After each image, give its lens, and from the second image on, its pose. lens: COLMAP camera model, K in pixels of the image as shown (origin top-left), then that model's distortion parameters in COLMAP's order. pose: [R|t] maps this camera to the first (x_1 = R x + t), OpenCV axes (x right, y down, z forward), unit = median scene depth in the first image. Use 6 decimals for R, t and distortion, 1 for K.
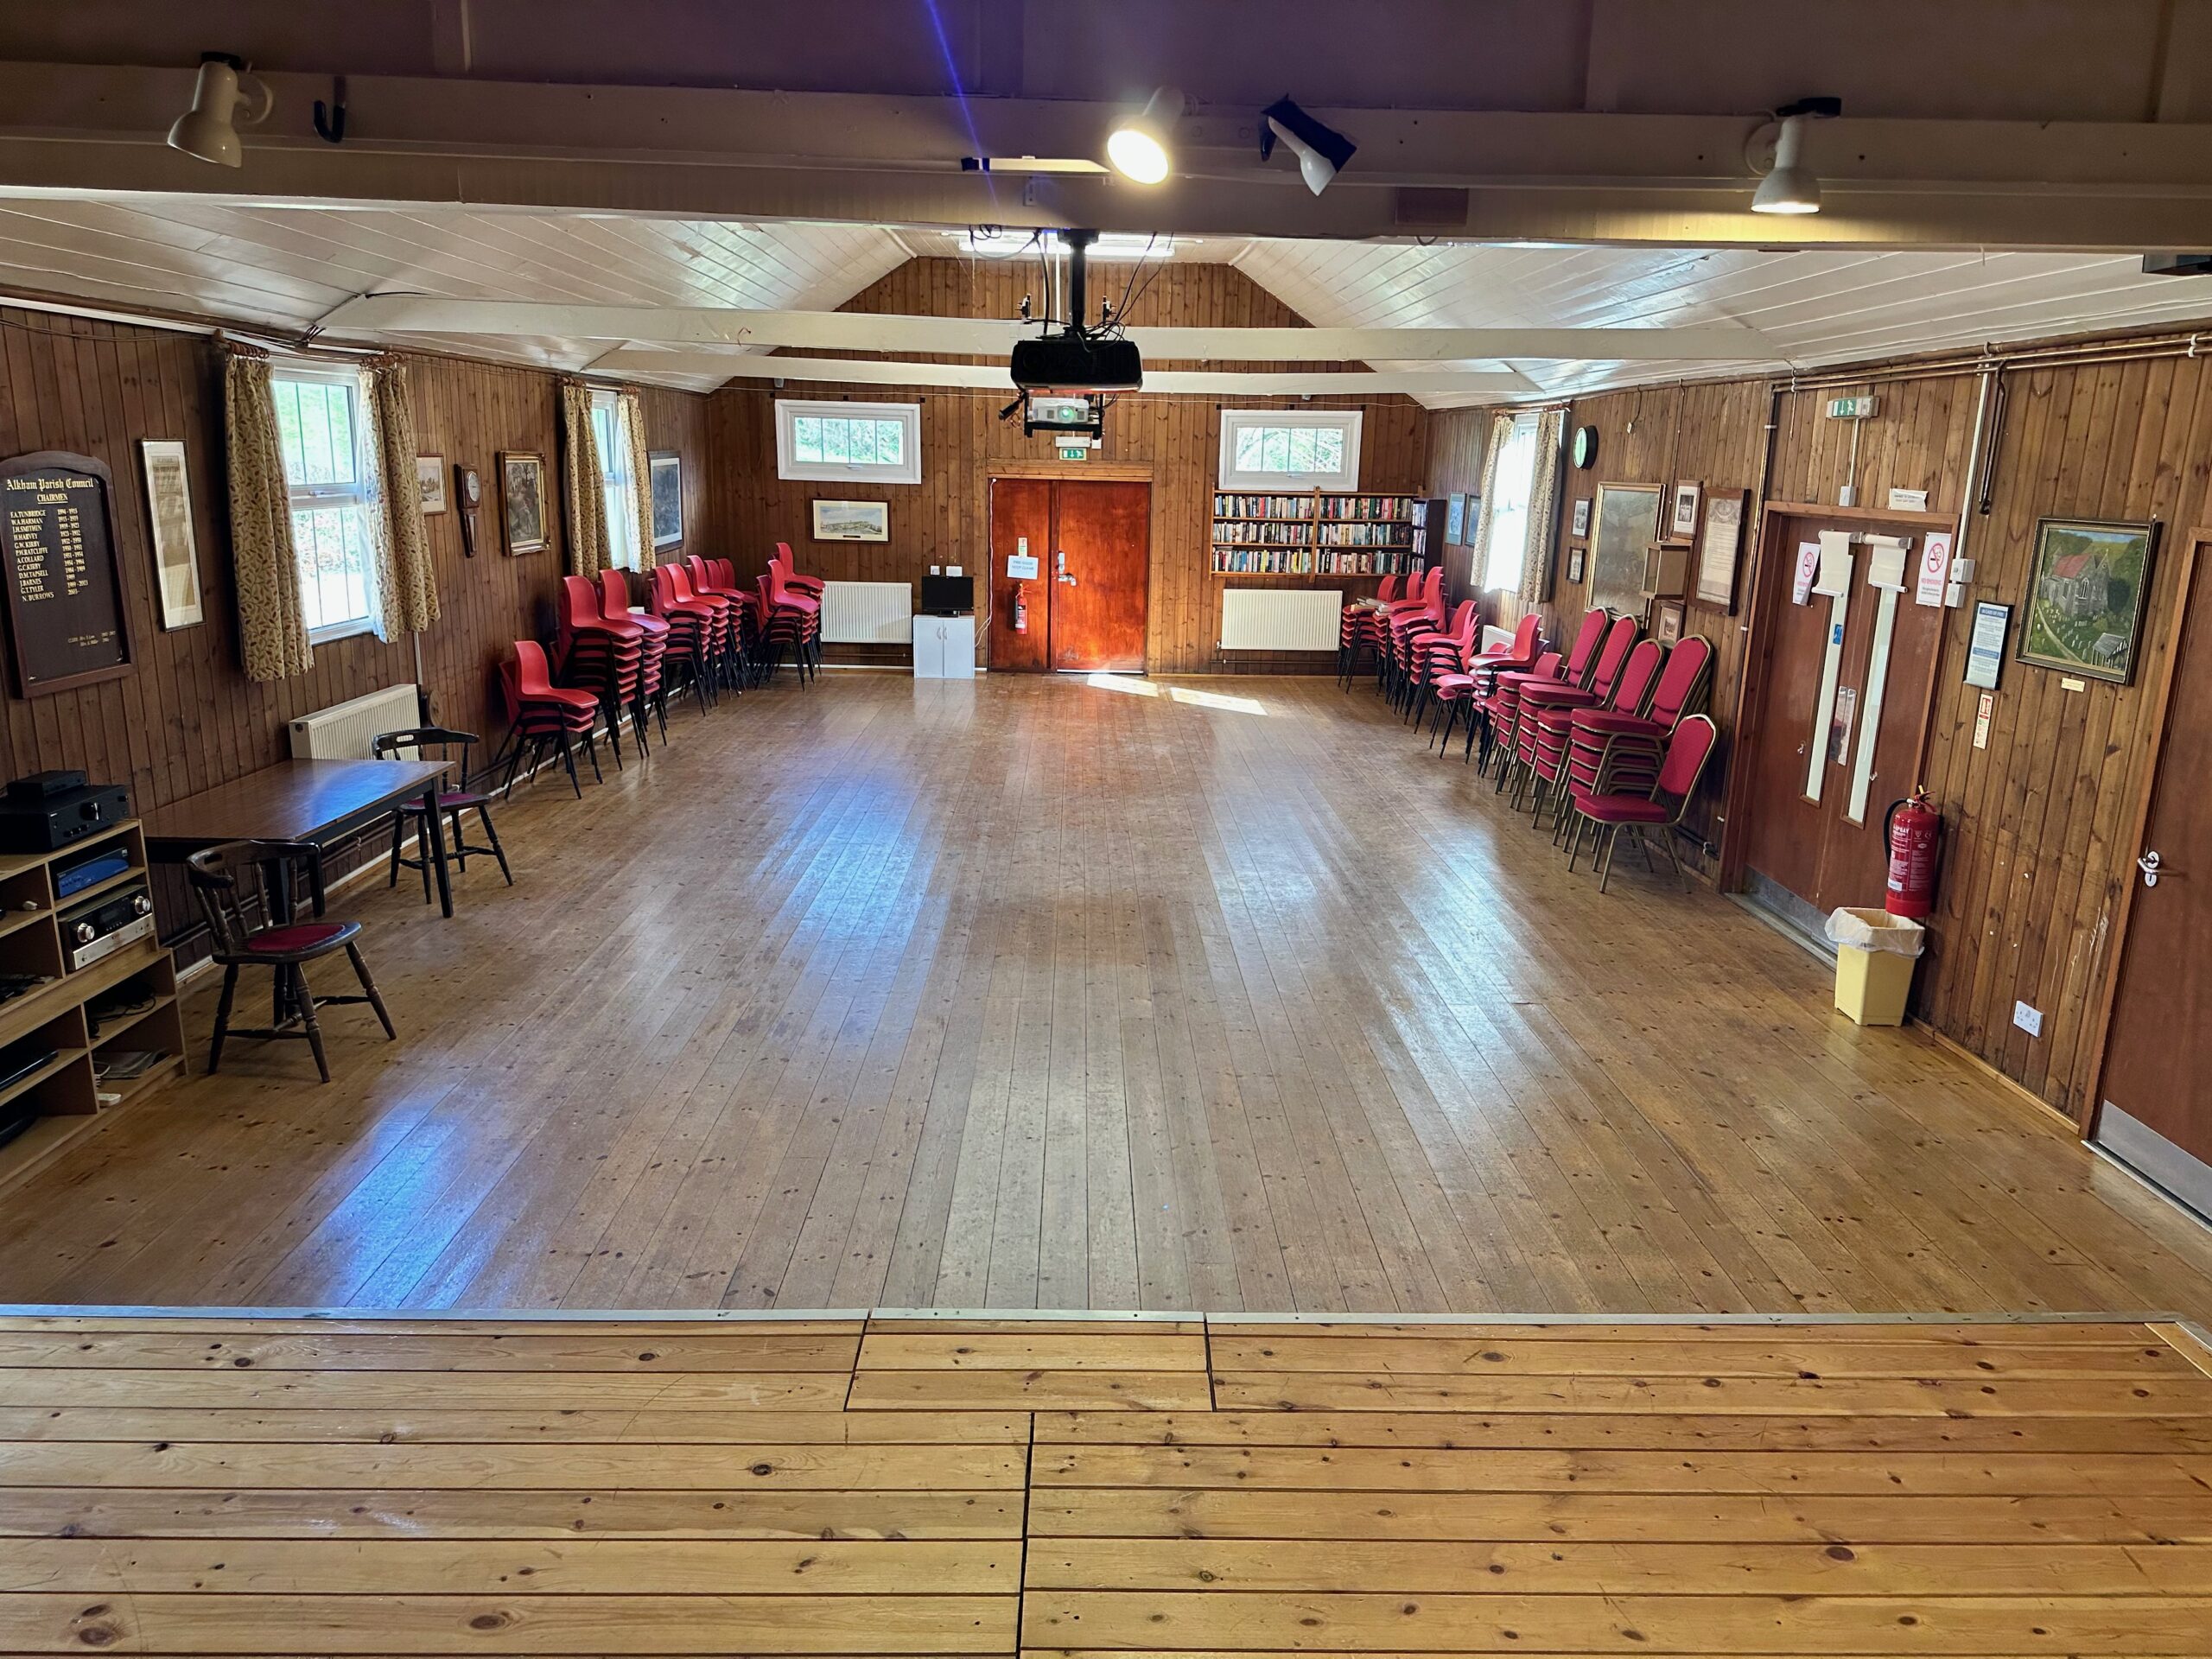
lens RADIAL K [[1543.0, 0, 1115.5], [0, 1543.0, 839.2], [0, 0, 1]] dist [0.147933, -0.231277]
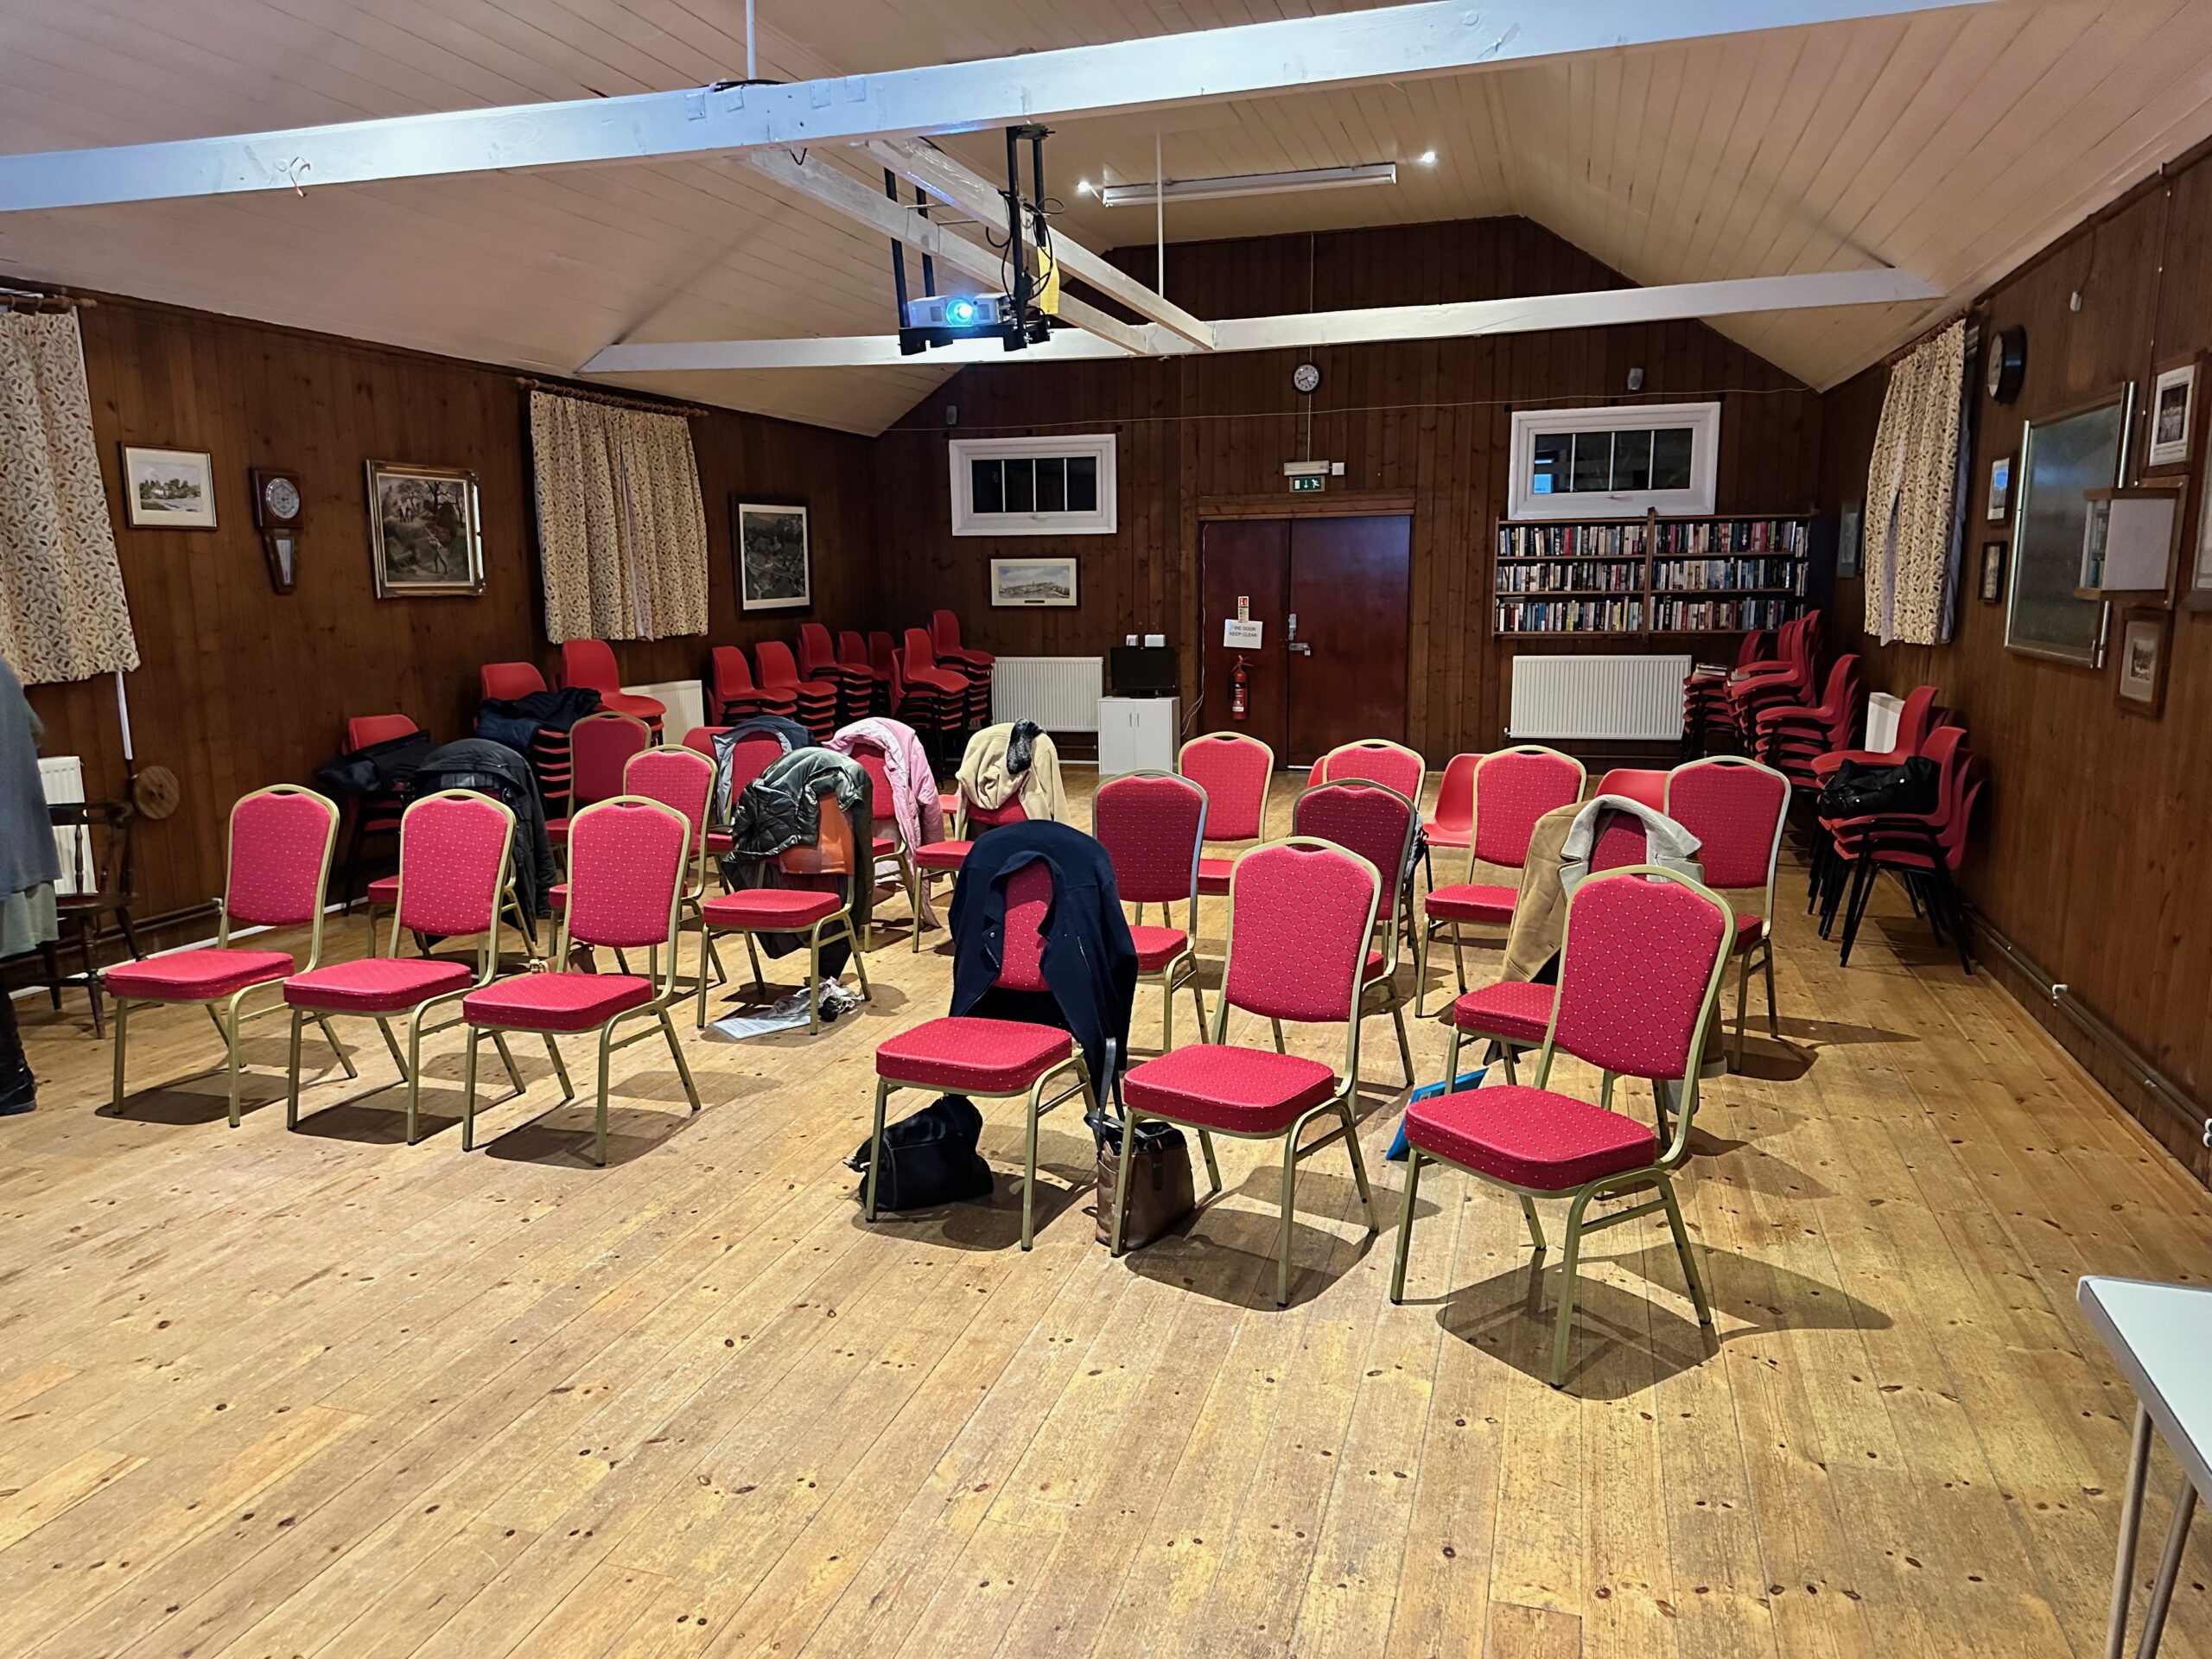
lens RADIAL K [[1545.2, 0, 1092.0], [0, 1545.2, 850.0], [0, 0, 1]] dist [0.127012, -0.203452]
pose [[0.948544, 0.022298, -0.315858, 0.117472], [-0.043693, 0.997192, -0.060815, -0.018131], [0.313615, 0.071486, 0.946856, 0.258372]]
